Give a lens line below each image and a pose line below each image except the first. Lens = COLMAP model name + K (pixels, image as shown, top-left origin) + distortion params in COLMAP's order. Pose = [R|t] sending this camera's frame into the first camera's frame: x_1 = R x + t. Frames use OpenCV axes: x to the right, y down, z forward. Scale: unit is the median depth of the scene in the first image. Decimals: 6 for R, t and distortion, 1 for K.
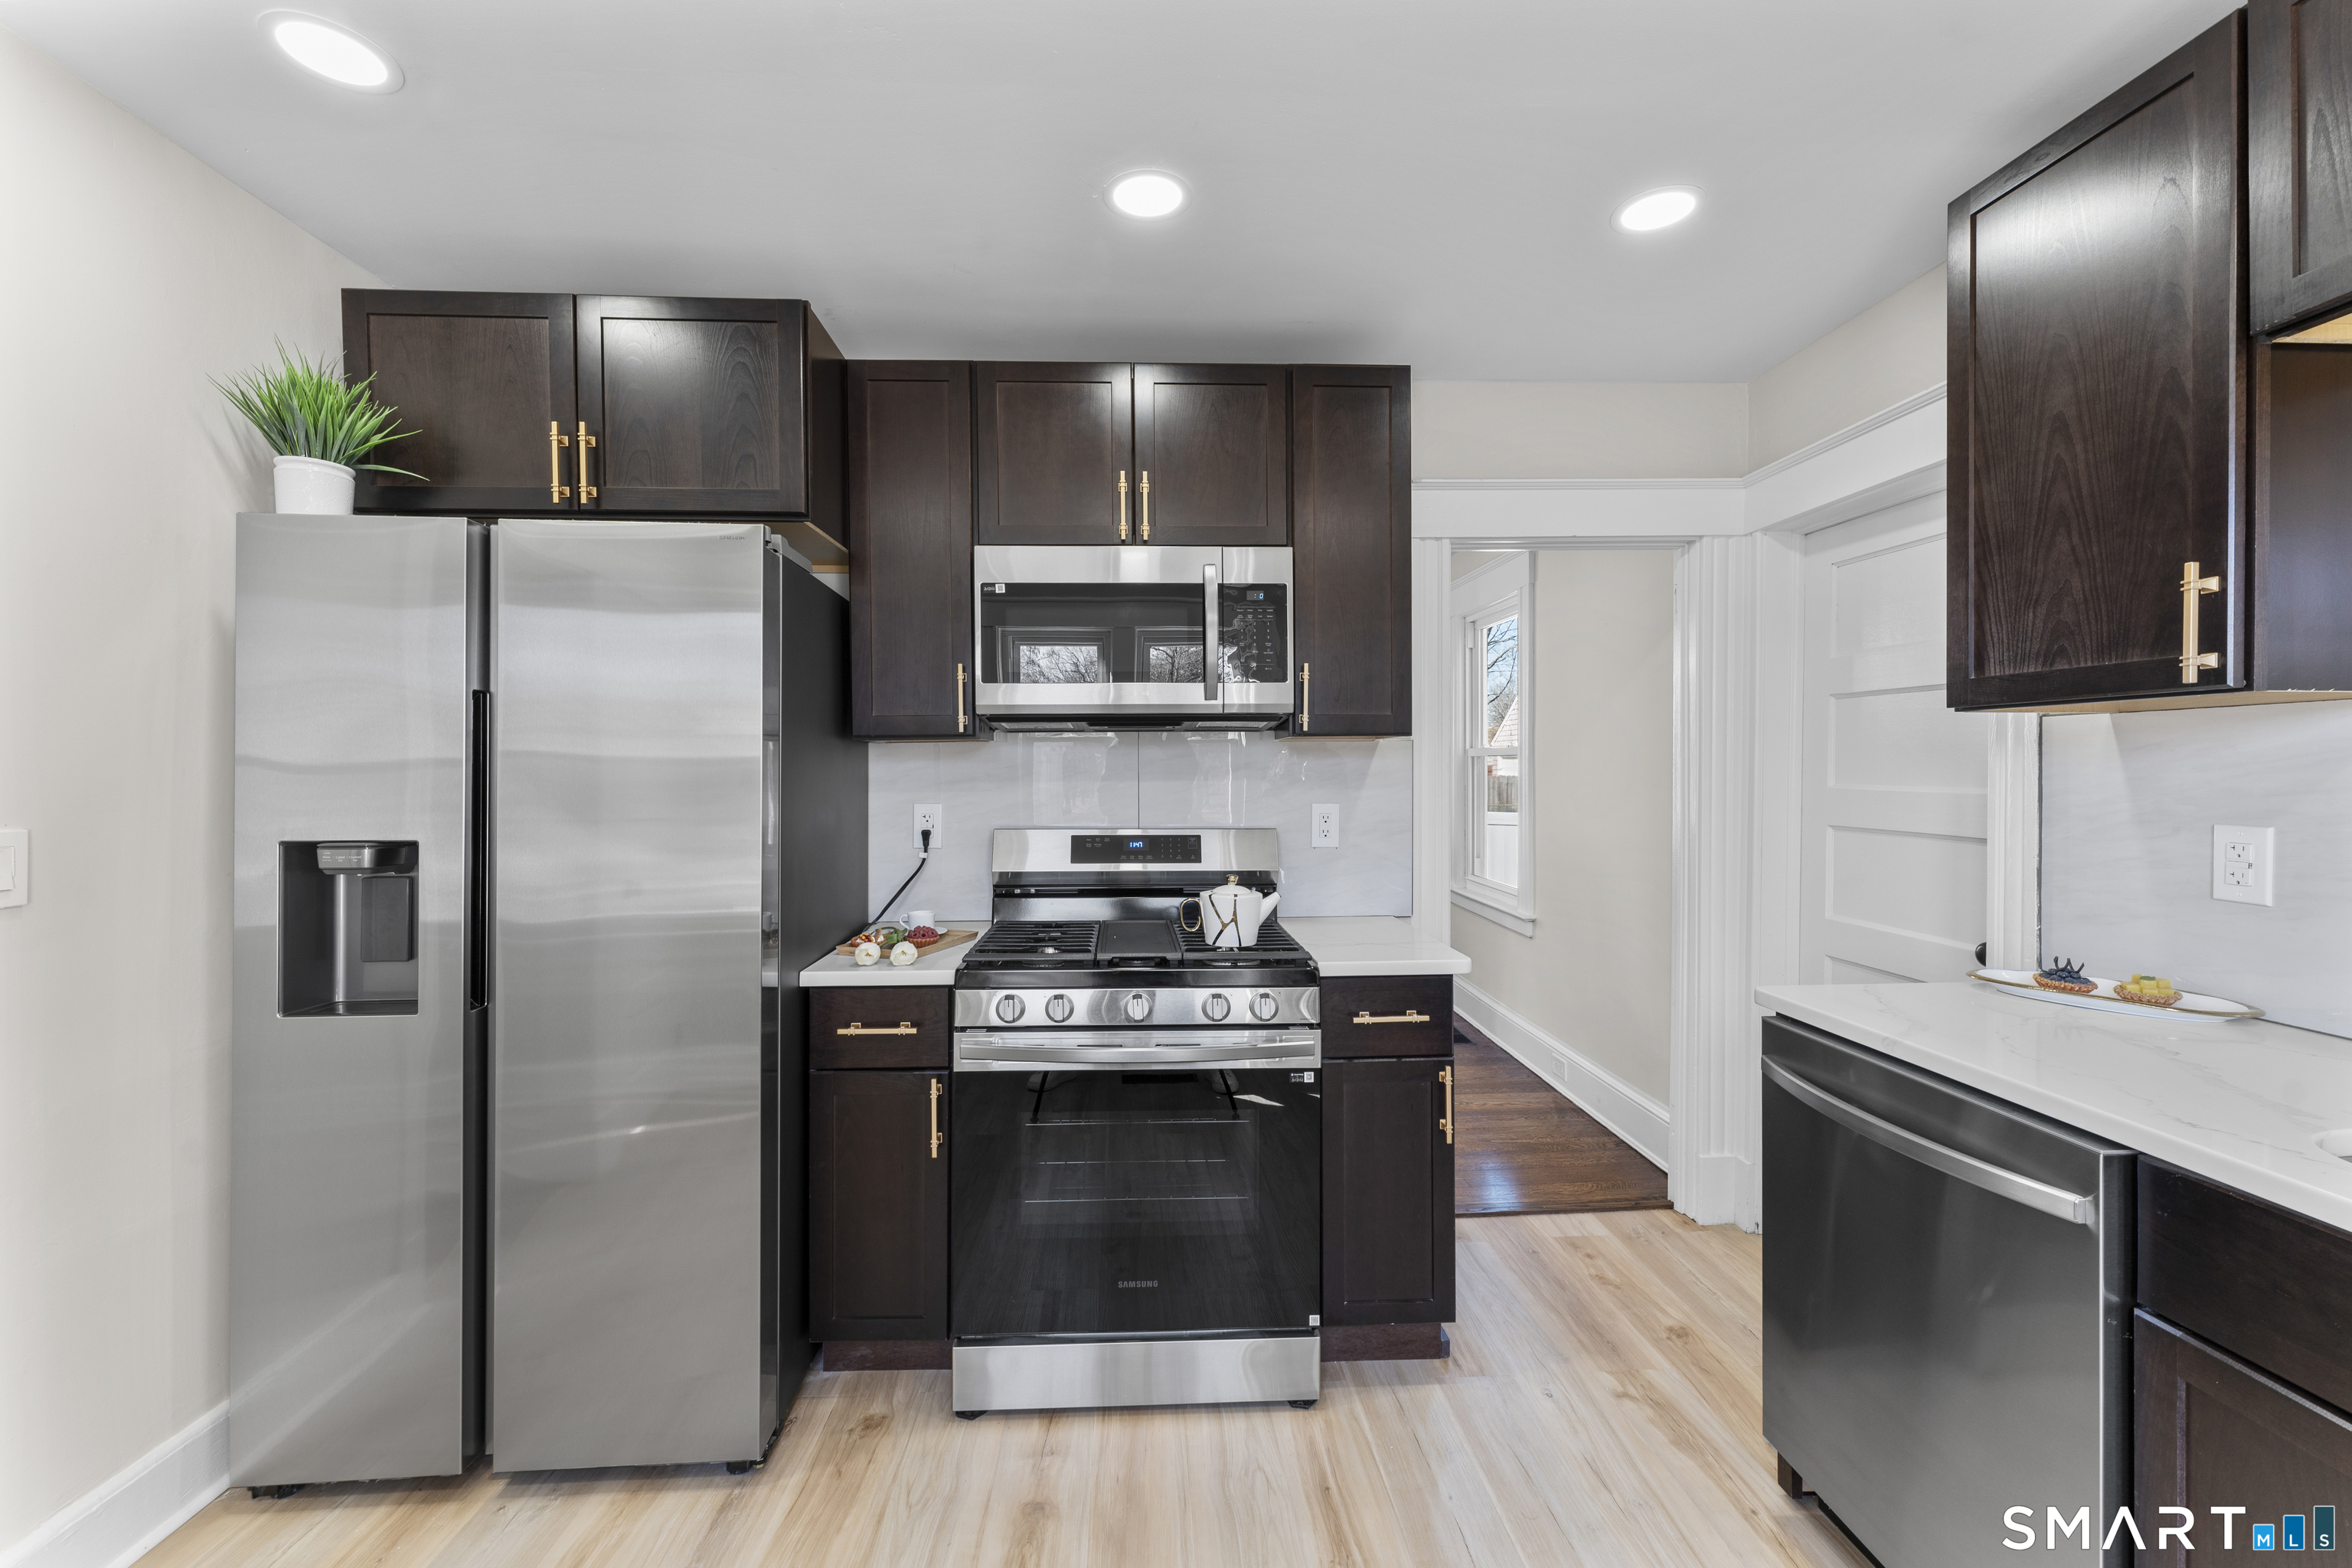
lens RADIAL K [[966.8, 0, 1175.9], [0, 966.8, 775.2], [0, 0, 1]] dist [0.000692, -0.000143]
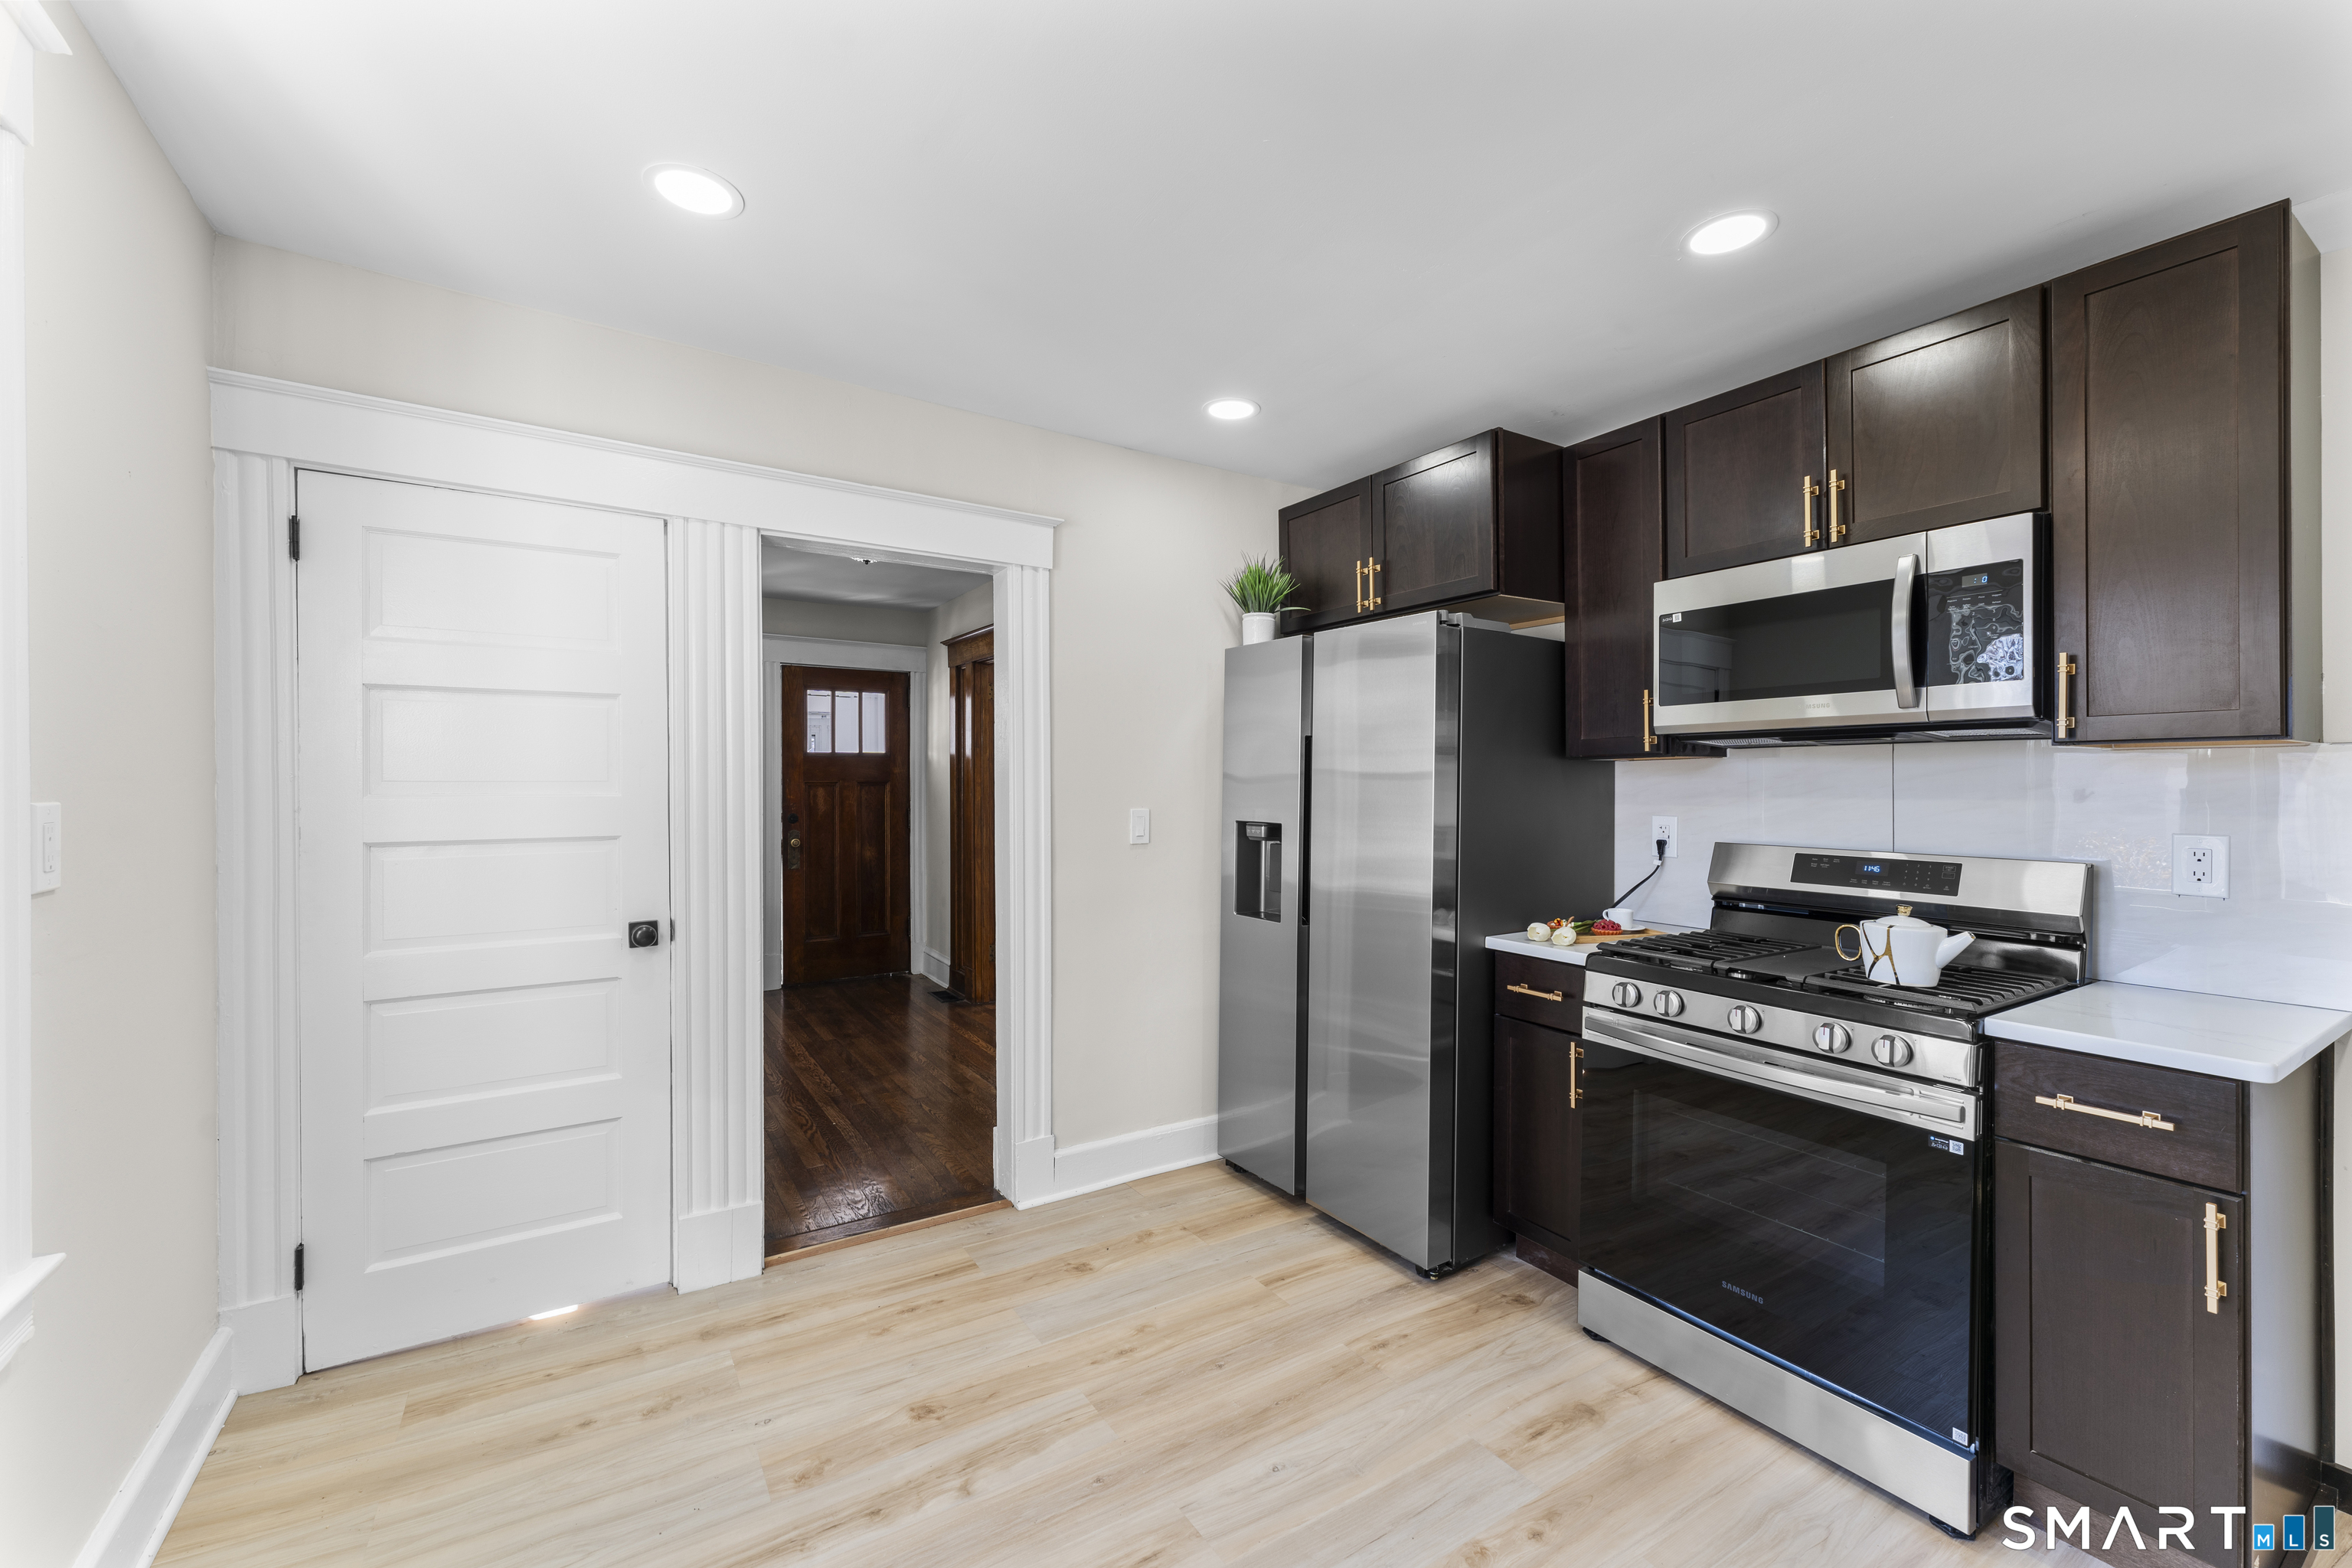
lens RADIAL K [[945.9, 0, 1176.0], [0, 945.9, 784.0], [0, 0, 1]] dist [0.001675, 0.000579]
pose [[0.498643, 0.004998, -0.866793, 0.518937], [-0.010337, 0.999947, -0.000180, -0.001109], [0.866746, 0.009050, 0.498668, -0.016009]]
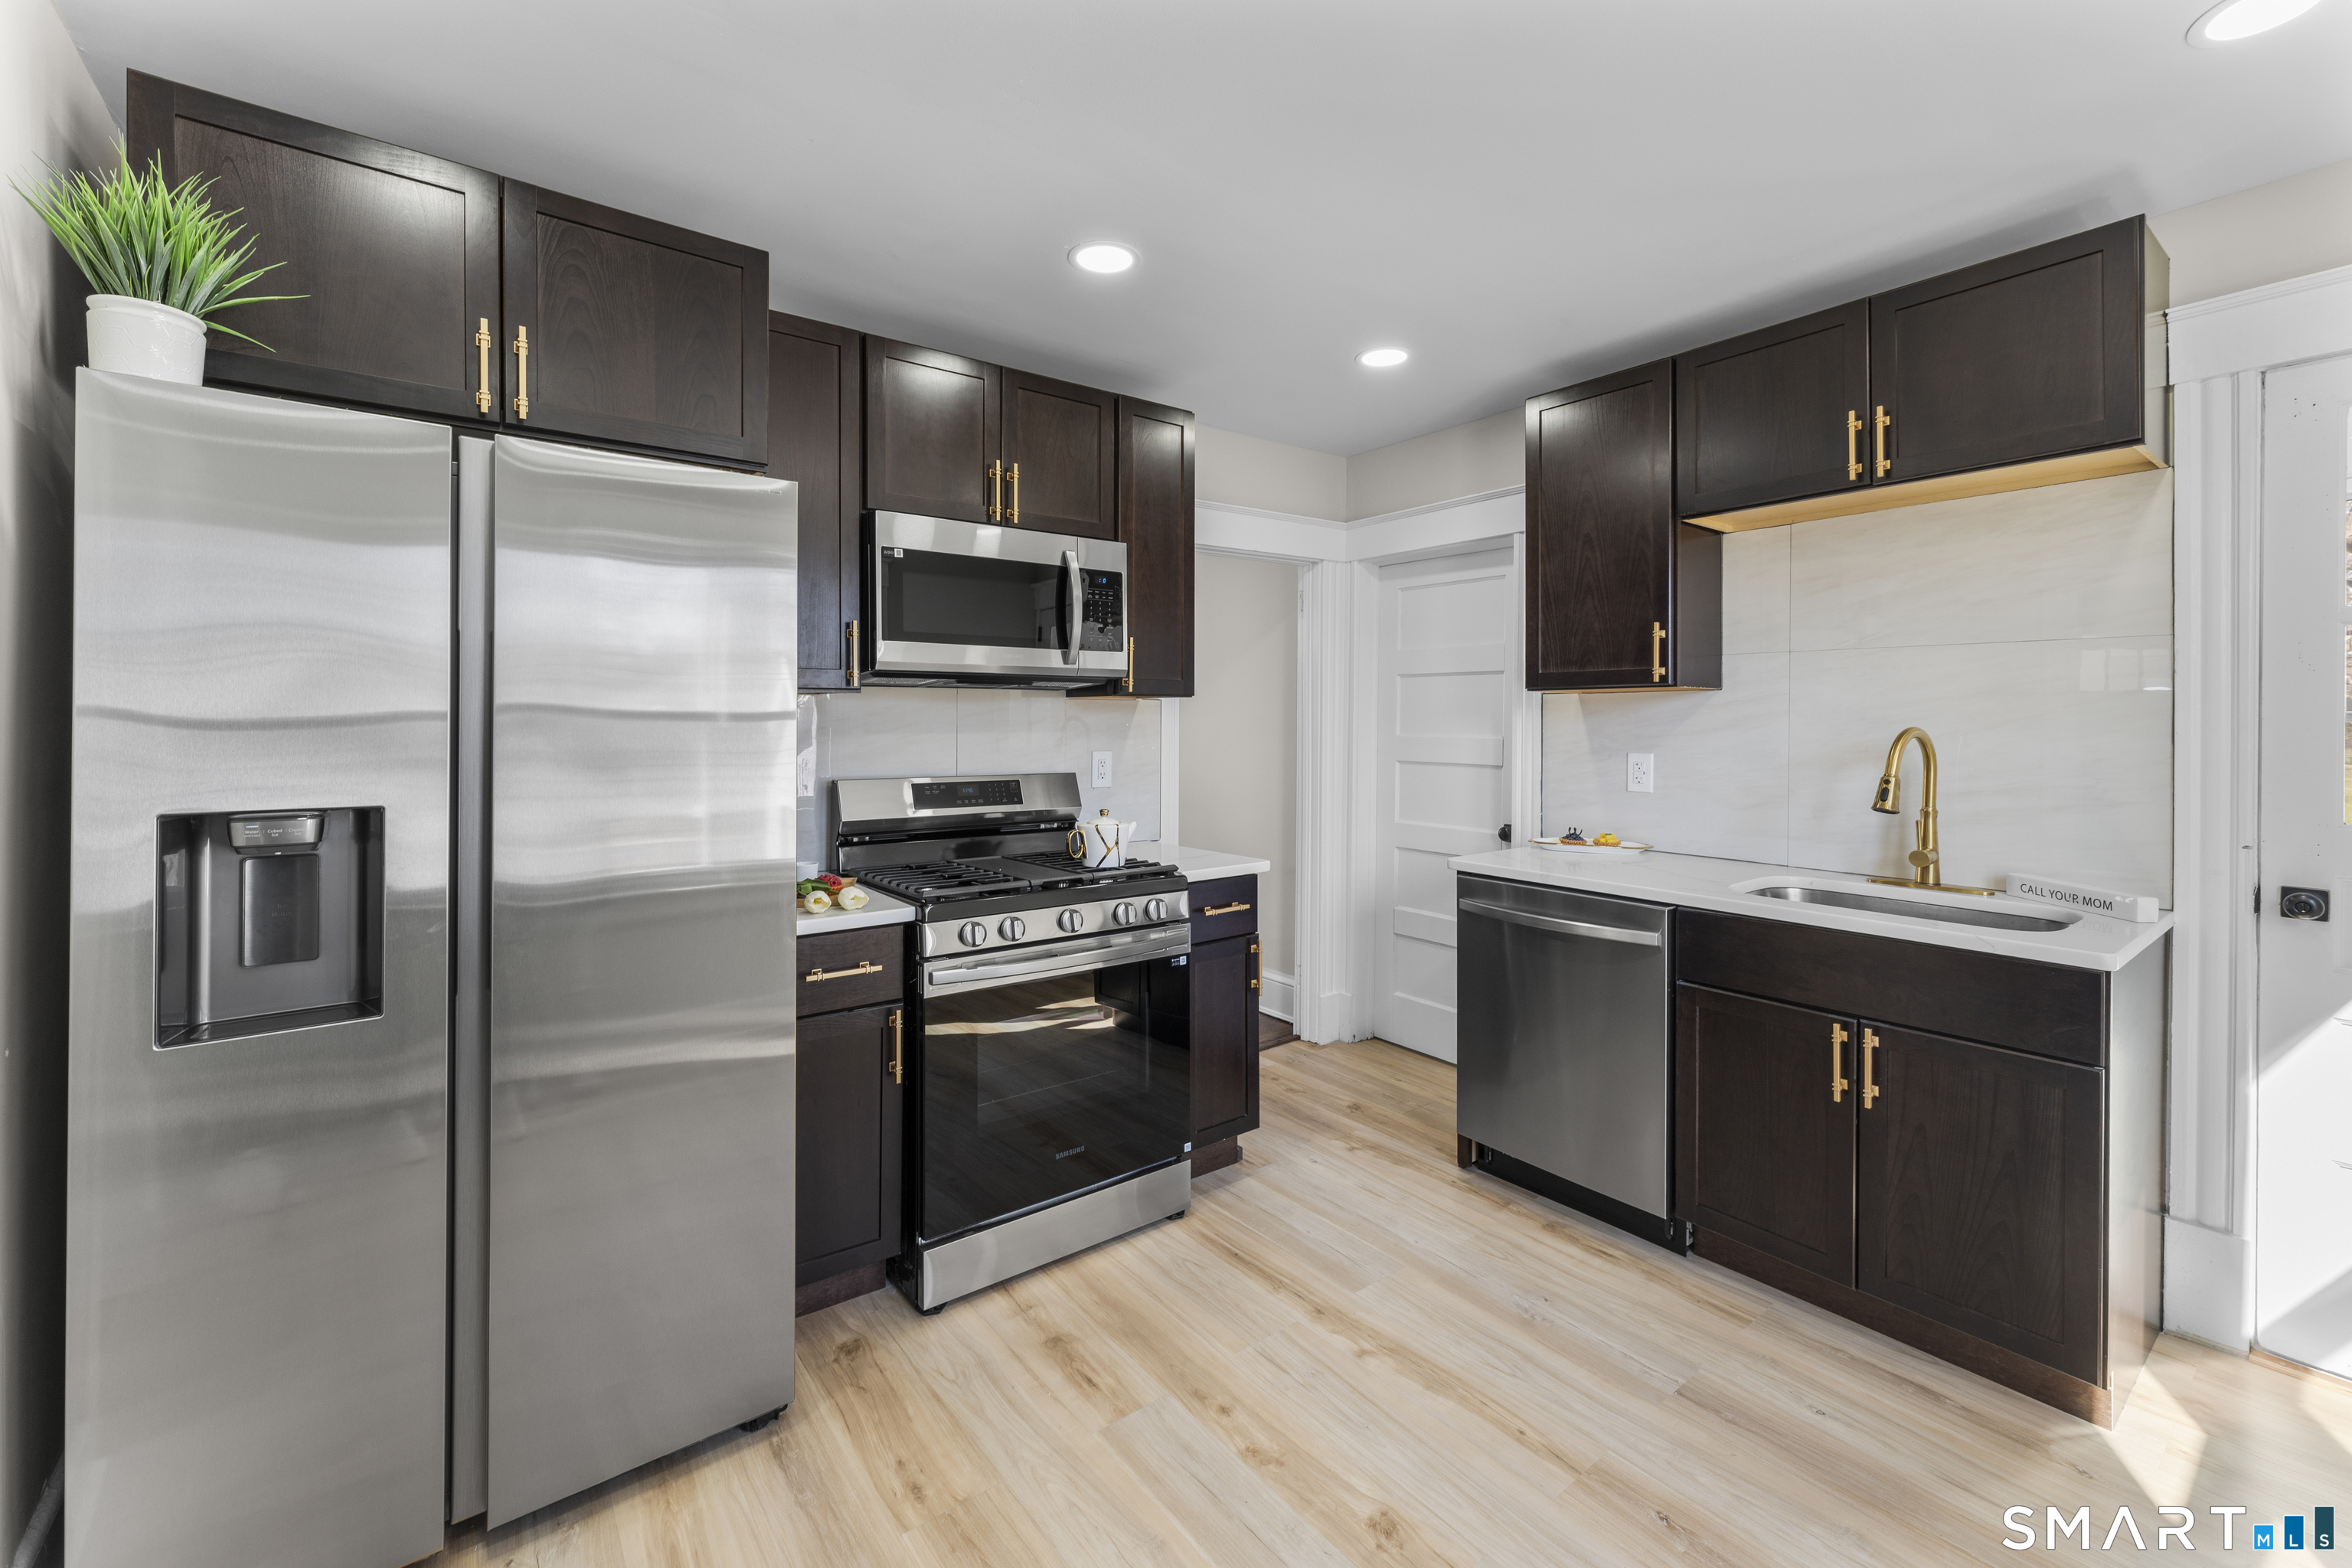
lens RADIAL K [[955.2, 0, 1185.7], [0, 955.2, 723.6], [0, 0, 1]] dist [0.001091, 0.000094]
pose [[0.822117, 0.002282, 0.569314, -0.590753], [0.000971, 0.999985, -0.005410, 0.001903], [-0.569318, 0.005000, 0.822102, -0.056011]]
